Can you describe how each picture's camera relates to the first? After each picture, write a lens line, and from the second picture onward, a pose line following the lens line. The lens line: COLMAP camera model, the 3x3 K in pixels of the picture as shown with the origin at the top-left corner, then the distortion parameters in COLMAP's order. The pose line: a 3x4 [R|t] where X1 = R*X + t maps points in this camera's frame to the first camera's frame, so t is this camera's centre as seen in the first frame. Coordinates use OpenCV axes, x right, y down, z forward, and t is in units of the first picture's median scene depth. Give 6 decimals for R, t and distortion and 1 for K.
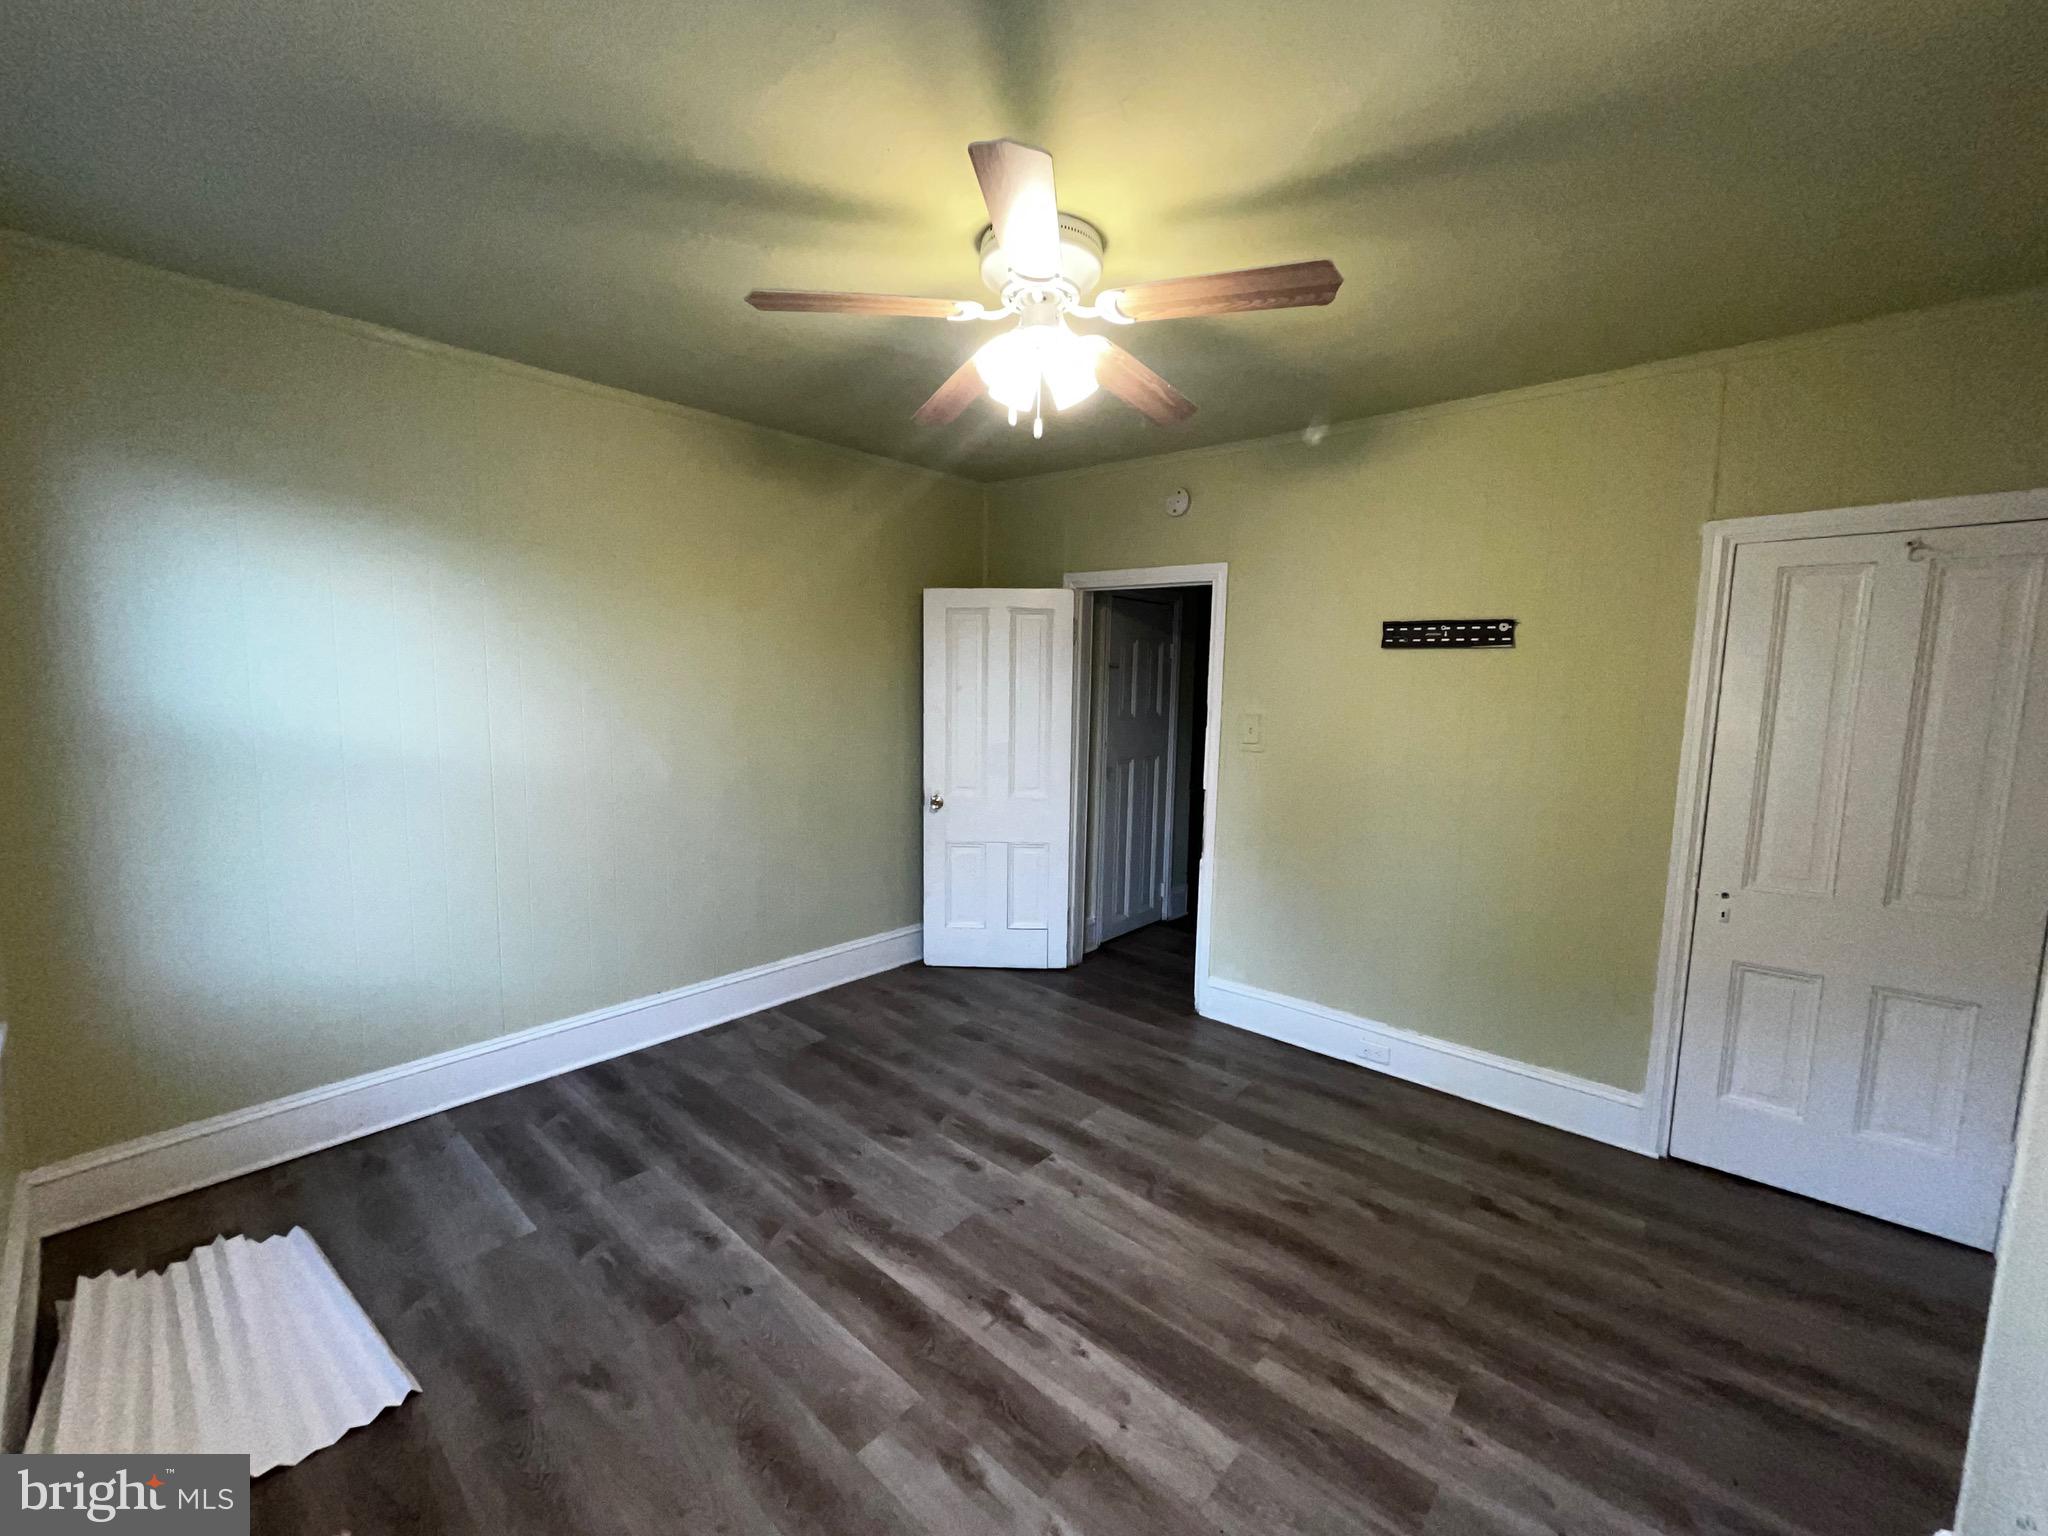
lens RADIAL K [[828.1, 0, 1022.5], [0, 828.1, 769.5], [0, 0, 1]] dist [-0.002250, 0.000192]
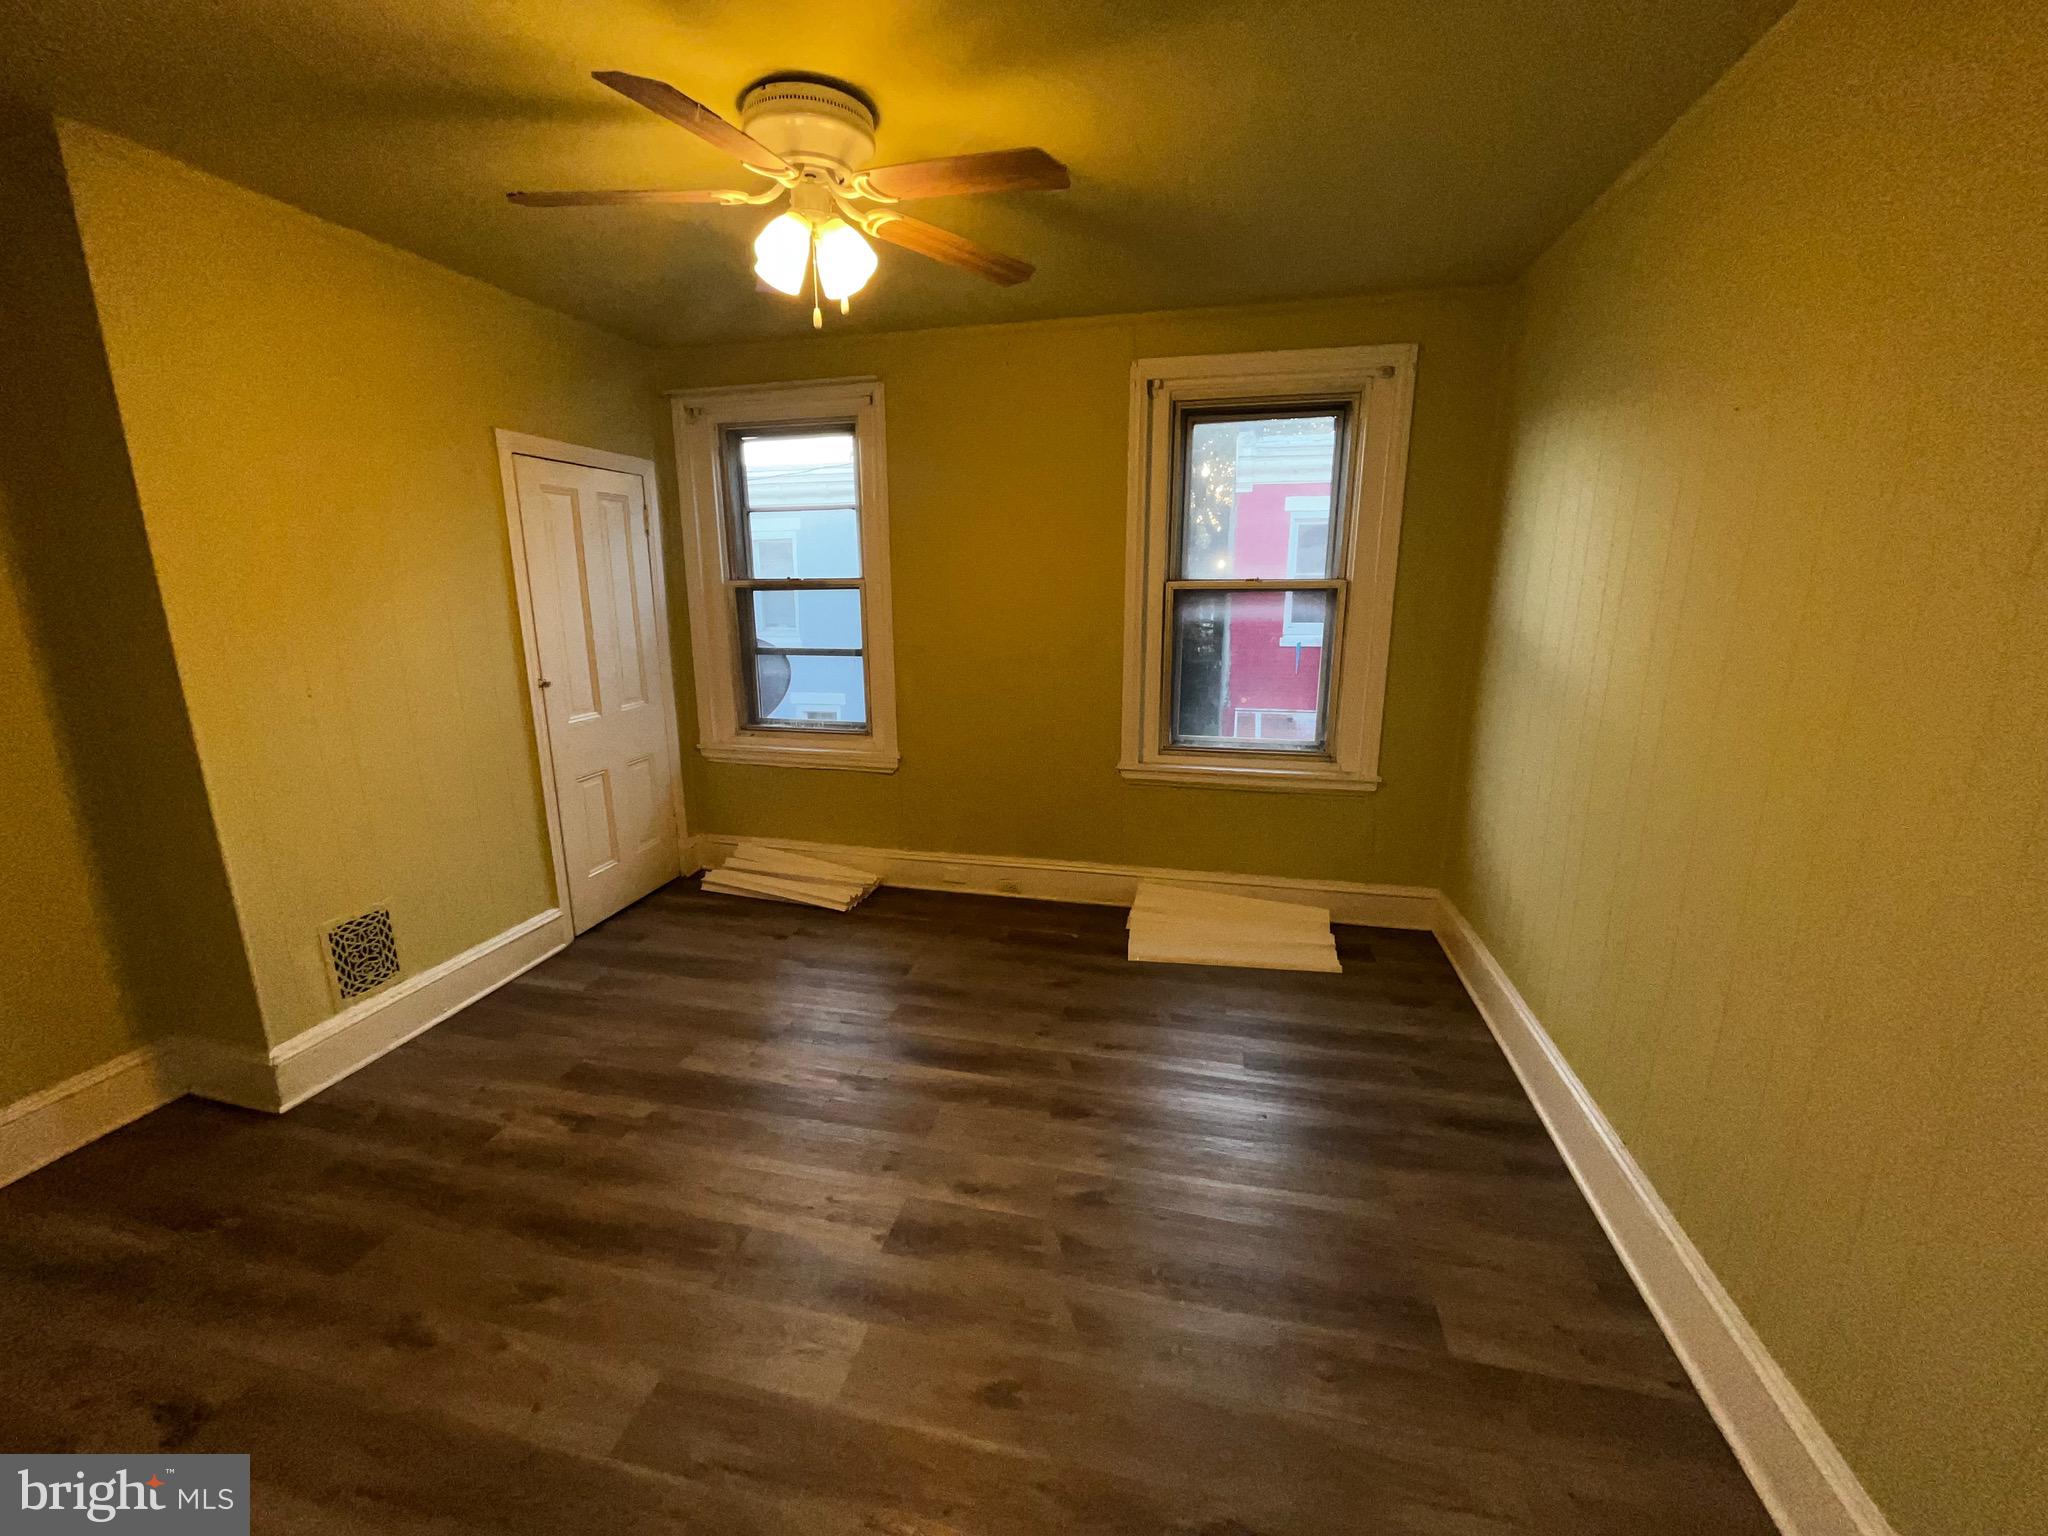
lens RADIAL K [[828.1, 0, 1022.8], [0, 828.1, 766.4], [0, 0, 1]] dist [-0.002250, 0.000192]
pose [[-0.881825, 0.097950, -0.461292, 0.292077], [-0.058852, 0.947686, 0.313733, -0.224757], [0.467890, 0.303805, -0.829928, 2.032505]]
